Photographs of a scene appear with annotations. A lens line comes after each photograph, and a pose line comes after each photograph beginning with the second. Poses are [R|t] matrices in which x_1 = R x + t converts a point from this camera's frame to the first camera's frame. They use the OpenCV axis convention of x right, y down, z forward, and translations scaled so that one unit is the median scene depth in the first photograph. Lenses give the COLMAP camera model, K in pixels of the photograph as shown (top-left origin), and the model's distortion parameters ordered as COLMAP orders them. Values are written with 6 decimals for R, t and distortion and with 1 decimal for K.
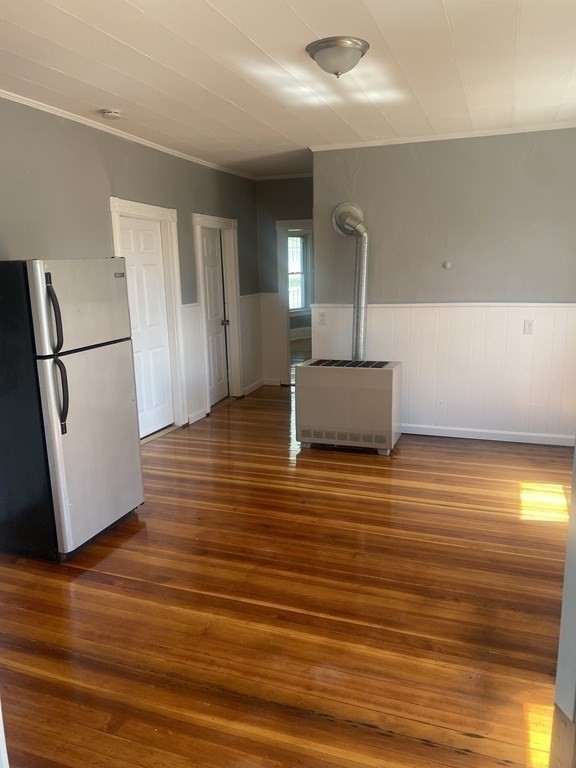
lens RADIAL K [[593.5, 0, 291.3], [0, 593.5, 384.8], [0, 0, 1]] dist [0.005397, -0.007648]
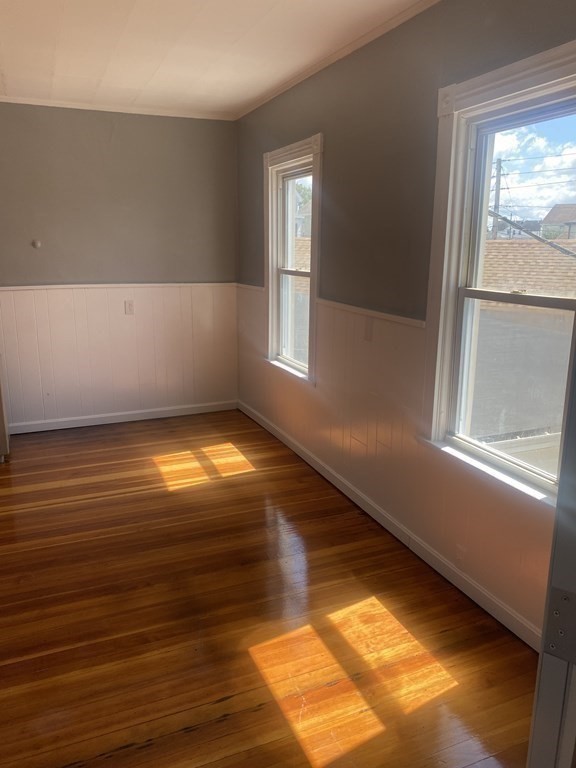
lens RADIAL K [[593.5, 0, 290.3], [0, 593.5, 384.8], [0, 0, 1]] dist [0.005397, -0.007648]
pose [[0.722574, -0.135849, 0.677814, -0.166458], [0.122153, 0.990163, 0.068231, -0.002085], [-0.680416, 0.033495, 0.732060, 0.110099]]
